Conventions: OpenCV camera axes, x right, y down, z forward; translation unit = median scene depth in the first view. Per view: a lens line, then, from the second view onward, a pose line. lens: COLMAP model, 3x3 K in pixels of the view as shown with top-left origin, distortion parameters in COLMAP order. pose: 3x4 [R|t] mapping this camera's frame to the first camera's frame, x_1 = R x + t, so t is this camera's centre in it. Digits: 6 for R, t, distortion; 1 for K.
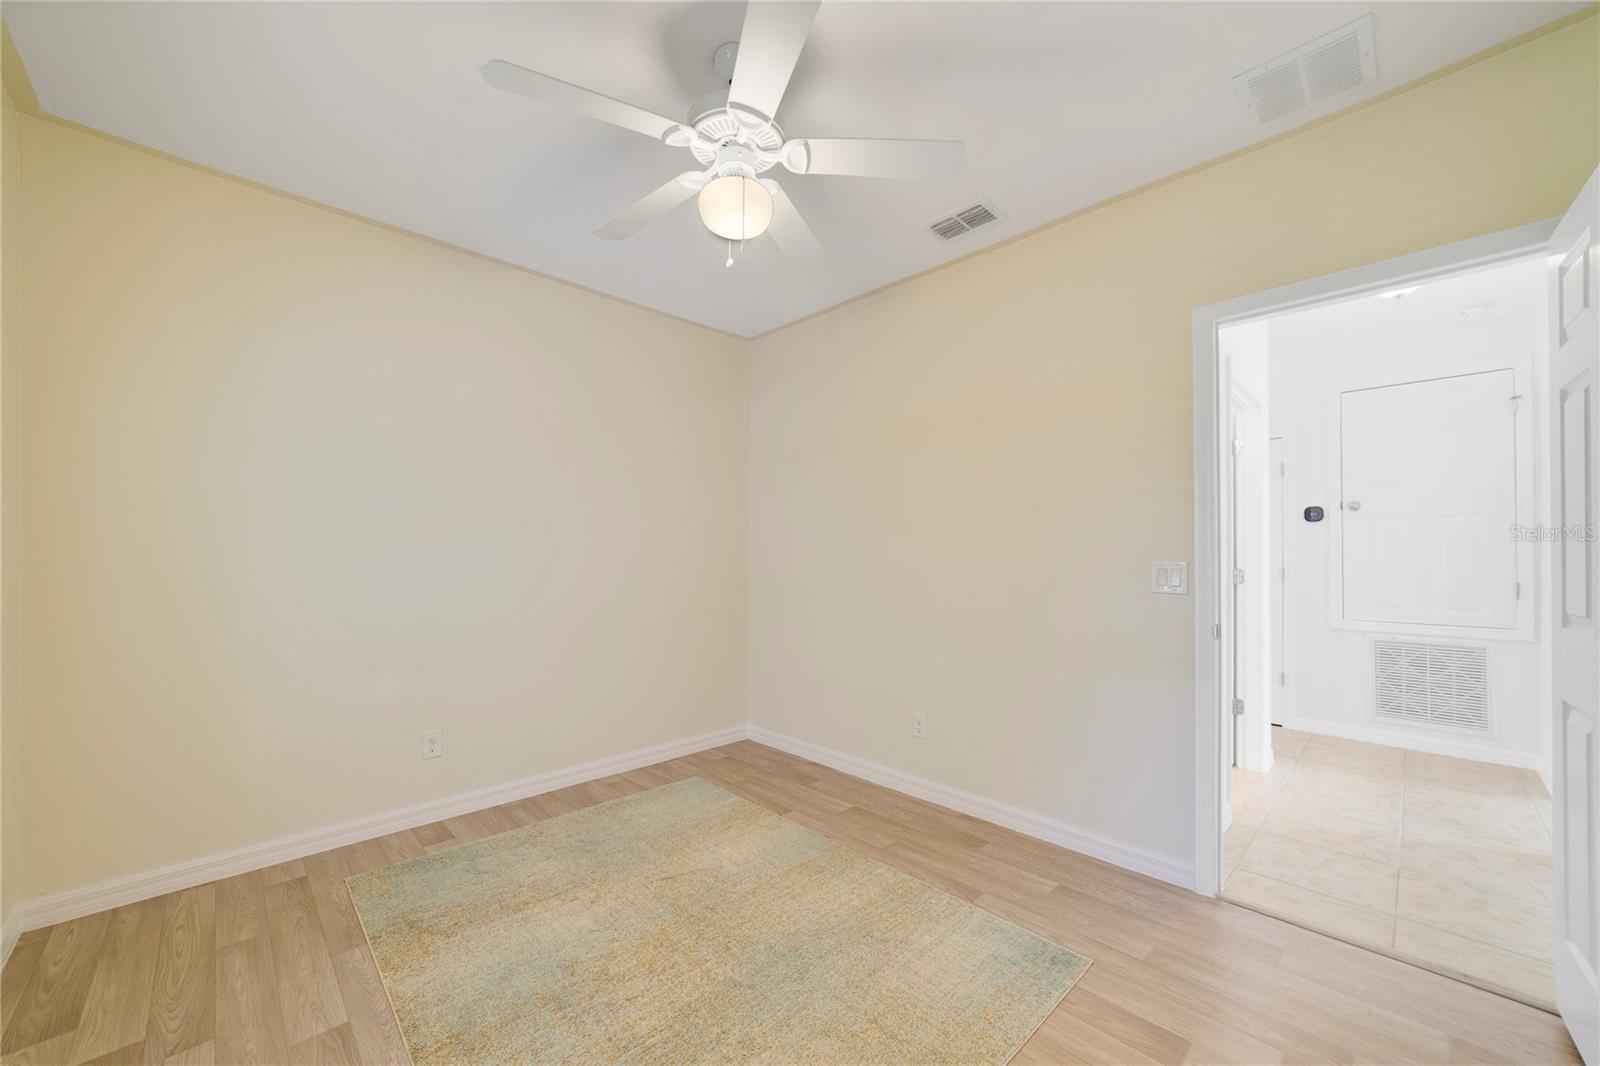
lens RADIAL K [[613.5, 0, 804.1], [0, 613.5, 549.4], [0, 0, 1]] dist [-0.024548, 0.006623]
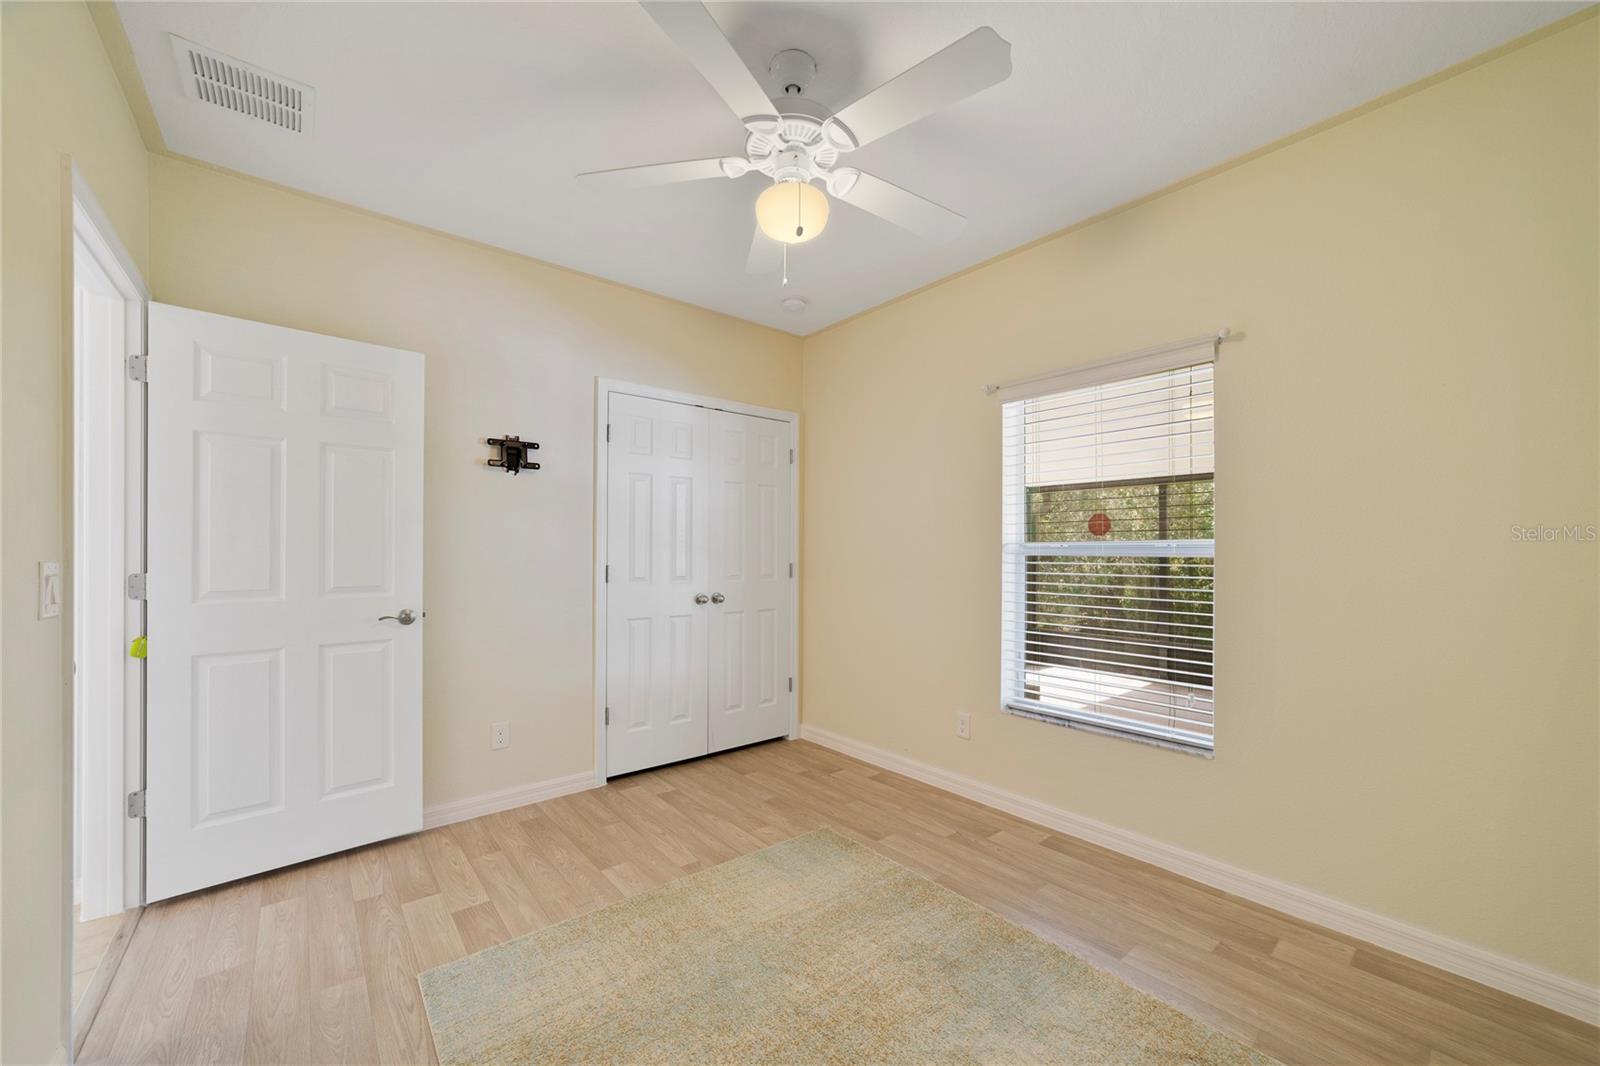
lens RADIAL K [[613.5, 0, 804.1], [0, 613.5, 549.4], [0, 0, 1]] dist [-0.024548, 0.006623]
pose [[-0.998628, -0.008814, 0.051617, -0.114690], [-0.008780, 0.999961, 0.000874, 0.000103], [-0.051623, 0.000420, -0.998667, 1.239536]]
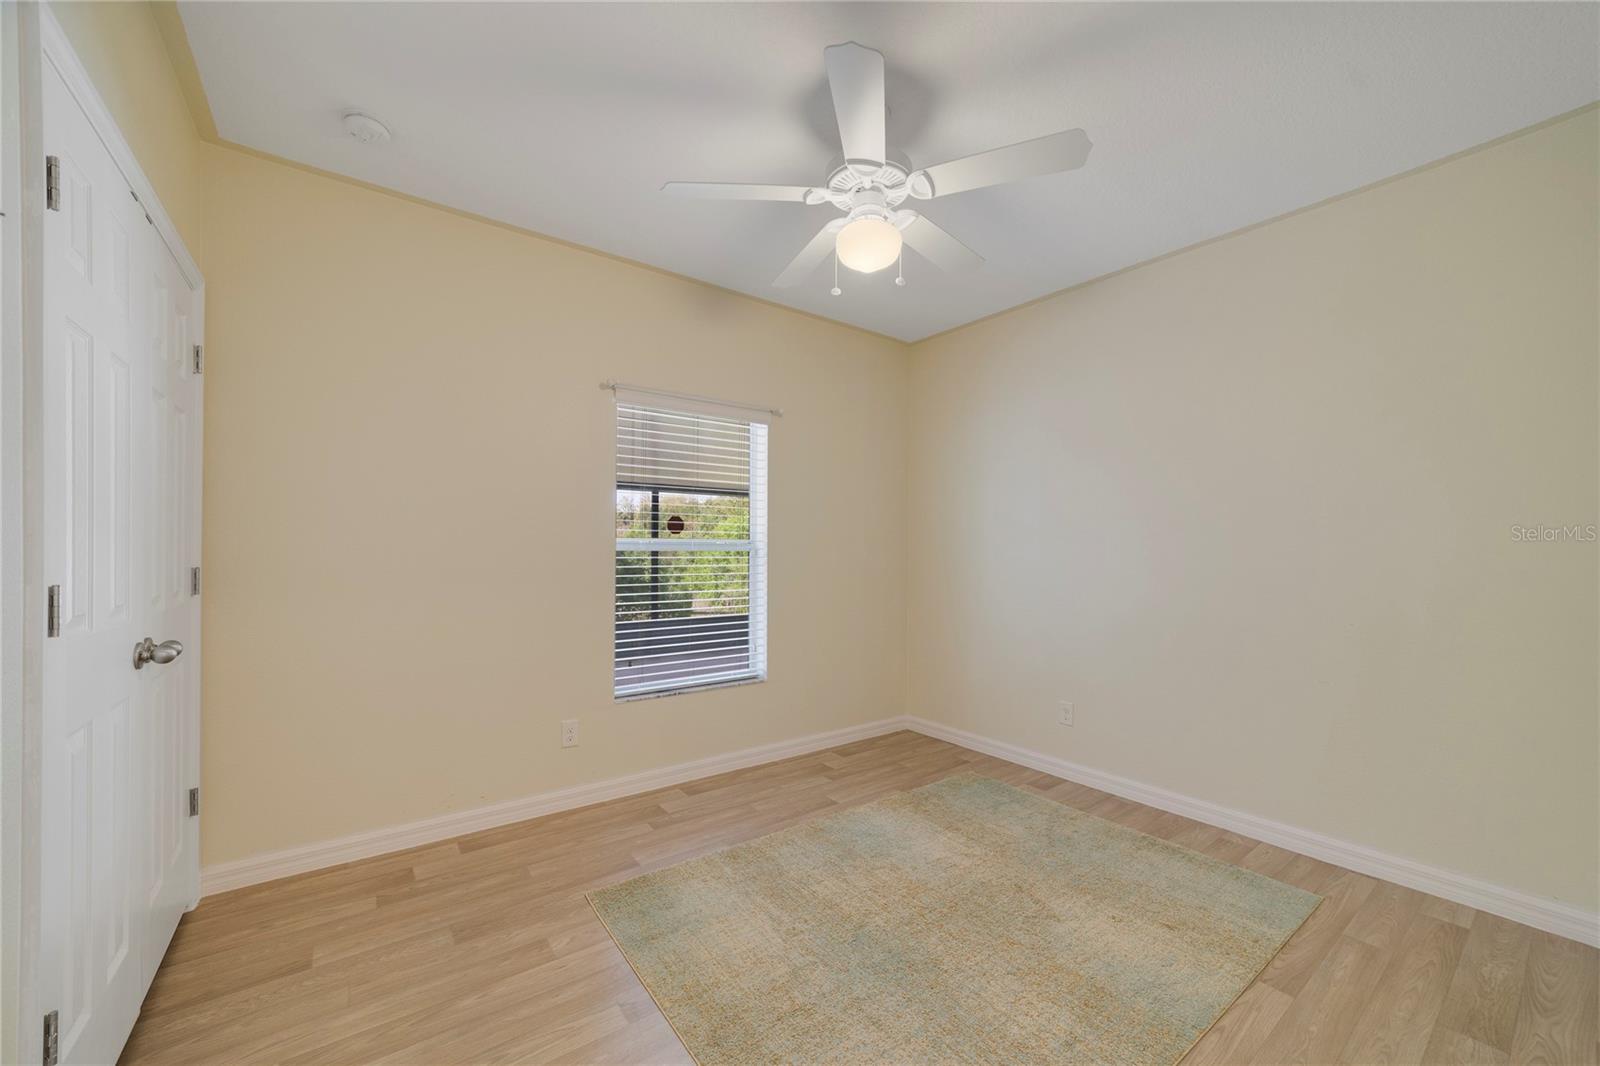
lens RADIAL K [[613.5, 0, 804.1], [0, 613.5, 549.4], [0, 0, 1]] dist [-0.024548, 0.006623]
pose [[-0.117314, -0.002405, -0.993092, 0.637362], [-0.007983, 0.999967, -0.001478, 0.004339], [0.993063, 0.007754, -0.117329, 0.624679]]
